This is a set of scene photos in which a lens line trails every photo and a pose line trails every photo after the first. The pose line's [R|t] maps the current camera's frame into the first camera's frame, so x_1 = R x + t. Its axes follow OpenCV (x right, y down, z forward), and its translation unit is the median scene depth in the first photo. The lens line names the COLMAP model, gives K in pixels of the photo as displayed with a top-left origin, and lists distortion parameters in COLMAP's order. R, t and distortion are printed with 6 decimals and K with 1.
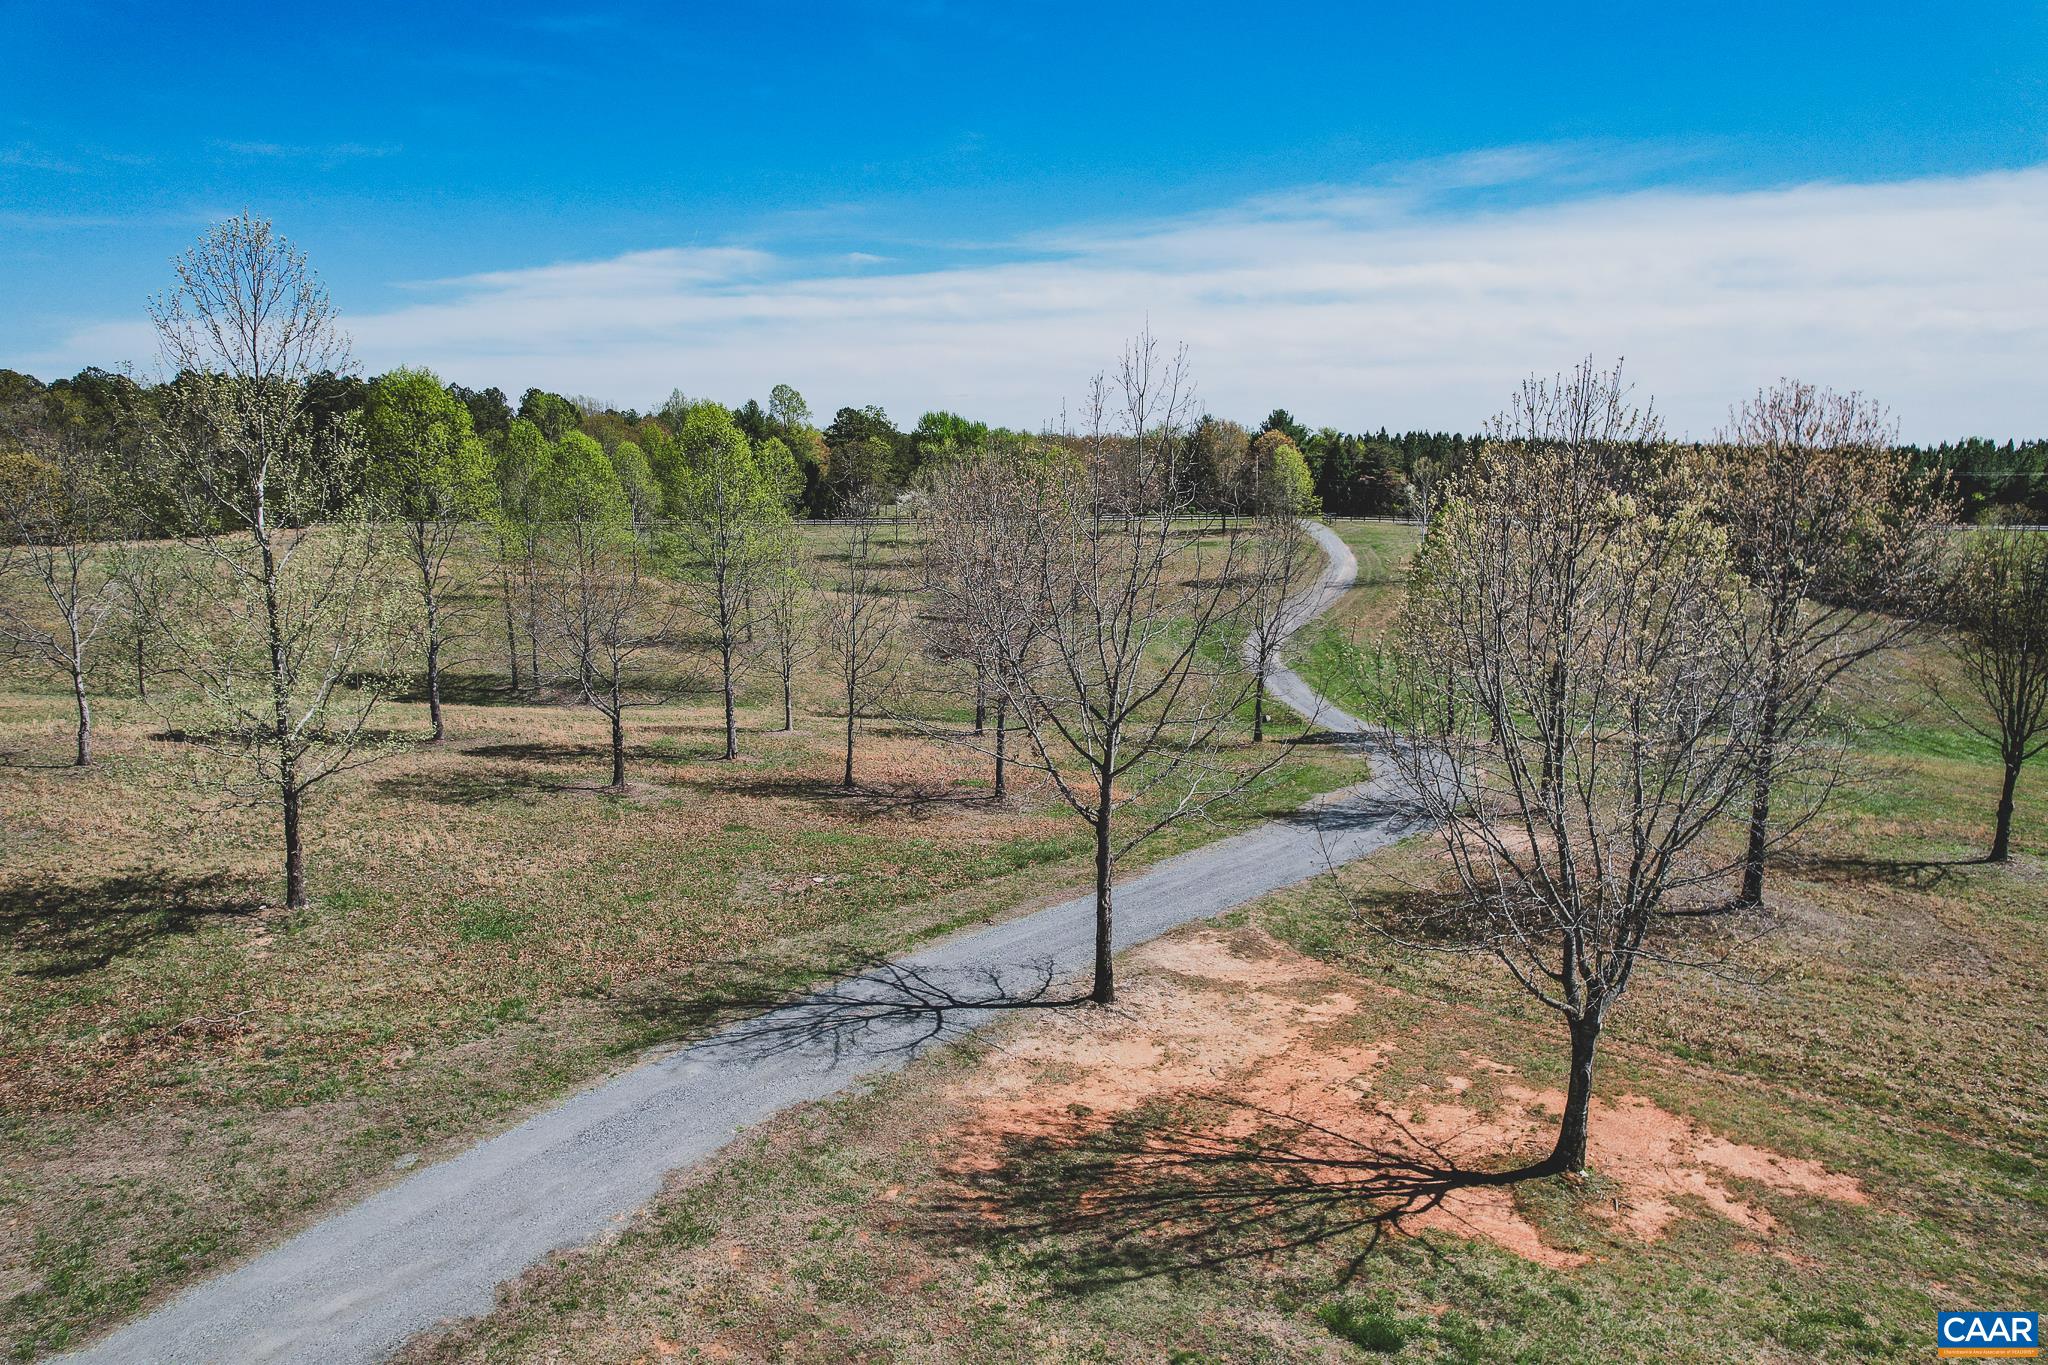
lens RADIAL K [[1272.6, 0, 1018.1], [0, 1272.6, 798.7], [0, 0, 1]] dist [-0.024703, 0.005057]
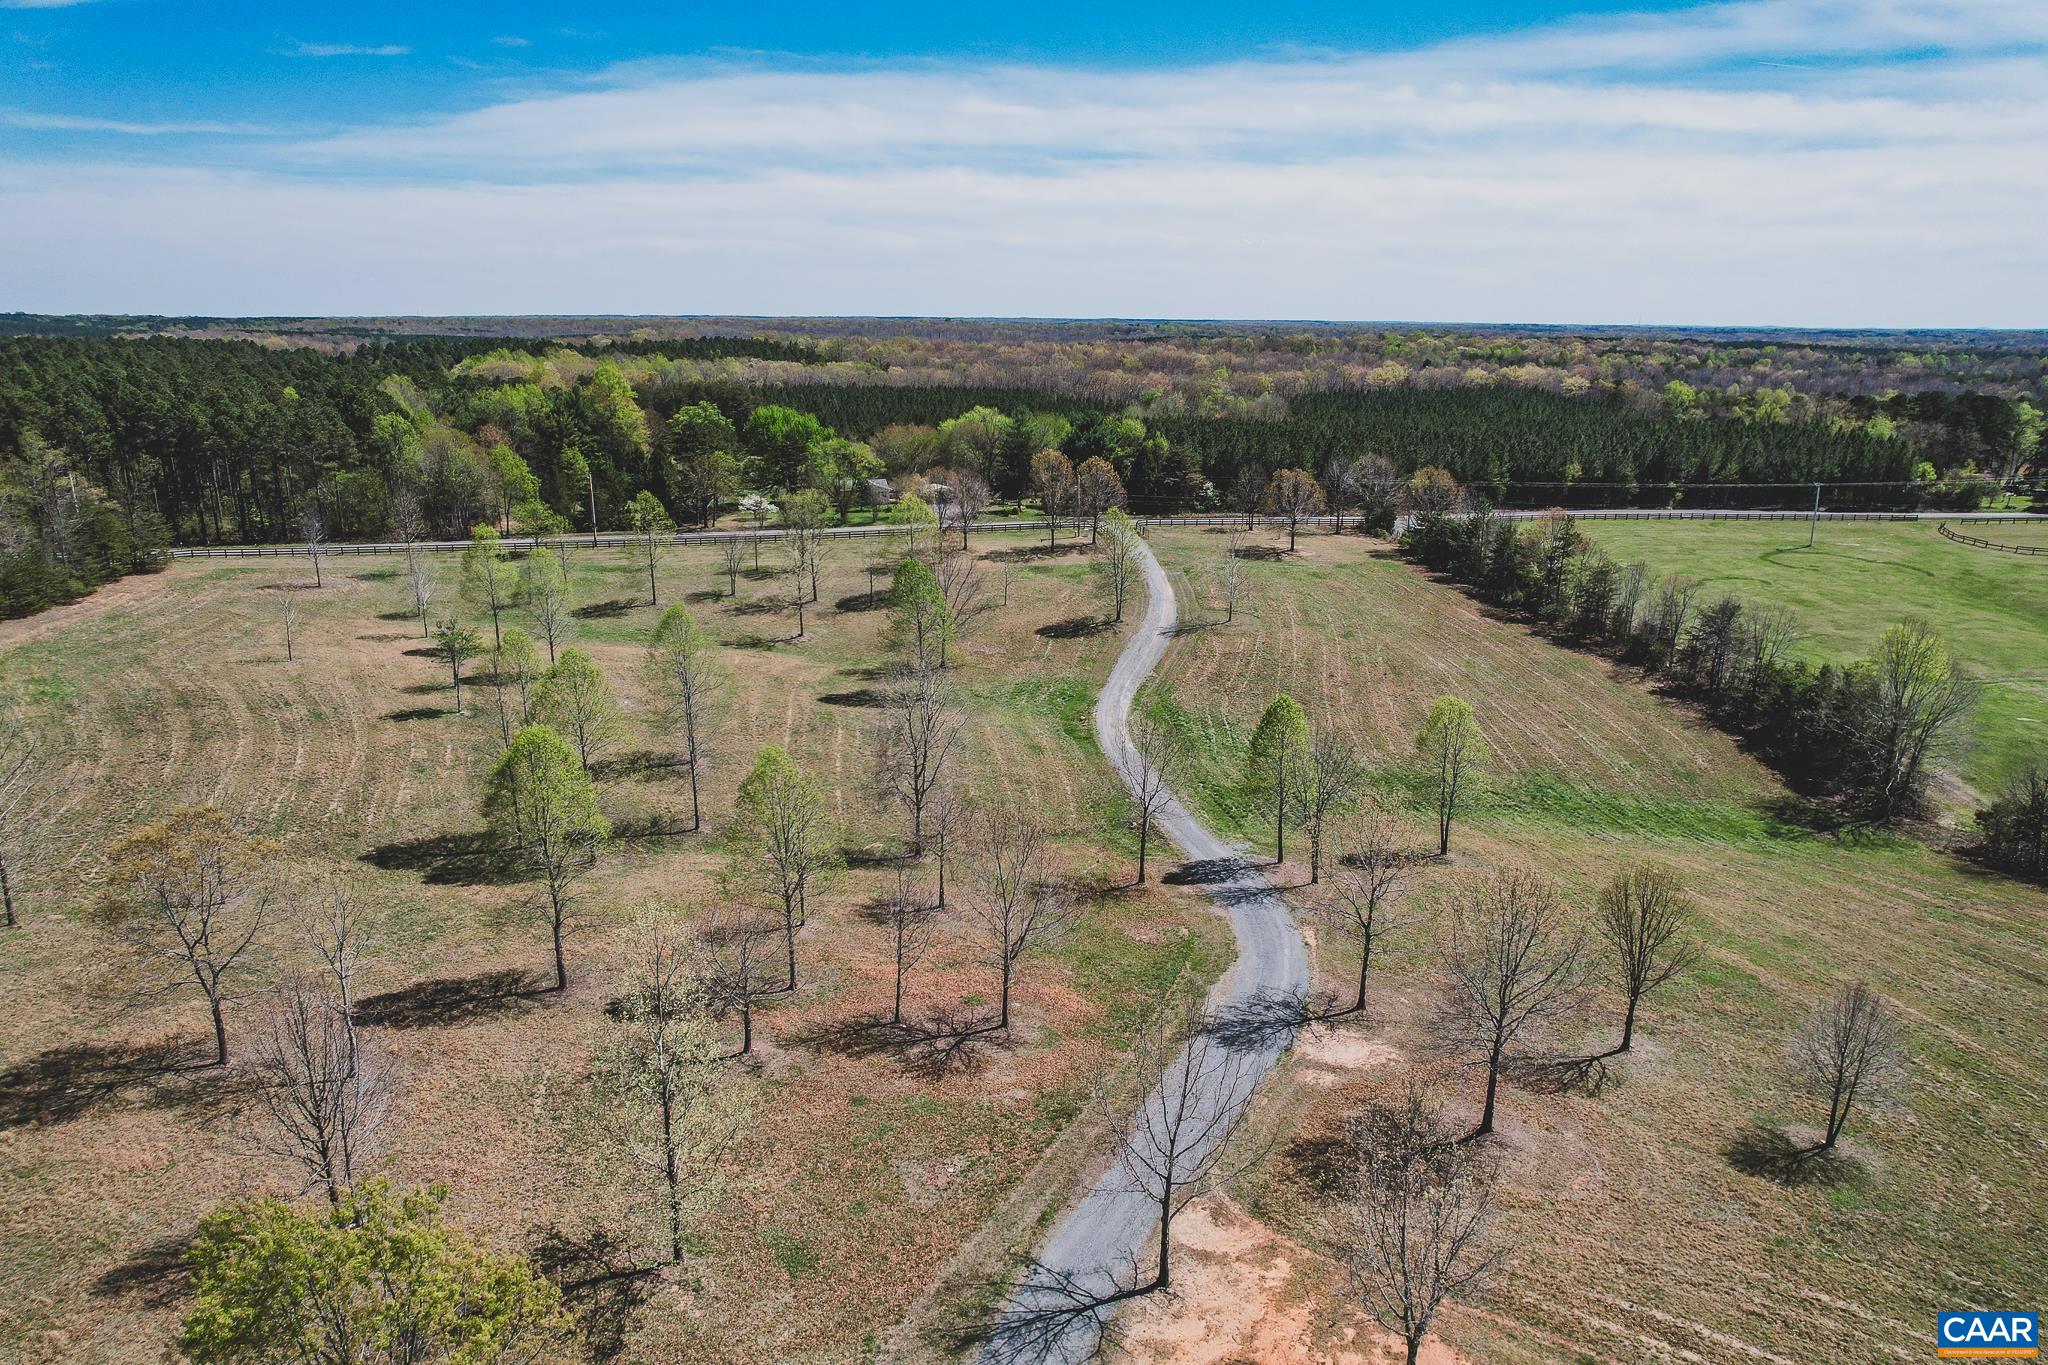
lens RADIAL K [[1272.6, 0, 1018.1], [0, 1272.6, 798.7], [0, 0, 1]] dist [-0.024703, 0.005057]
pose [[0.985380, -0.052779, 0.161990, -0.381654], [0.036548, 0.994154, 0.101594, -0.700997], [-0.166405, -0.094188, 0.981549, -0.687382]]
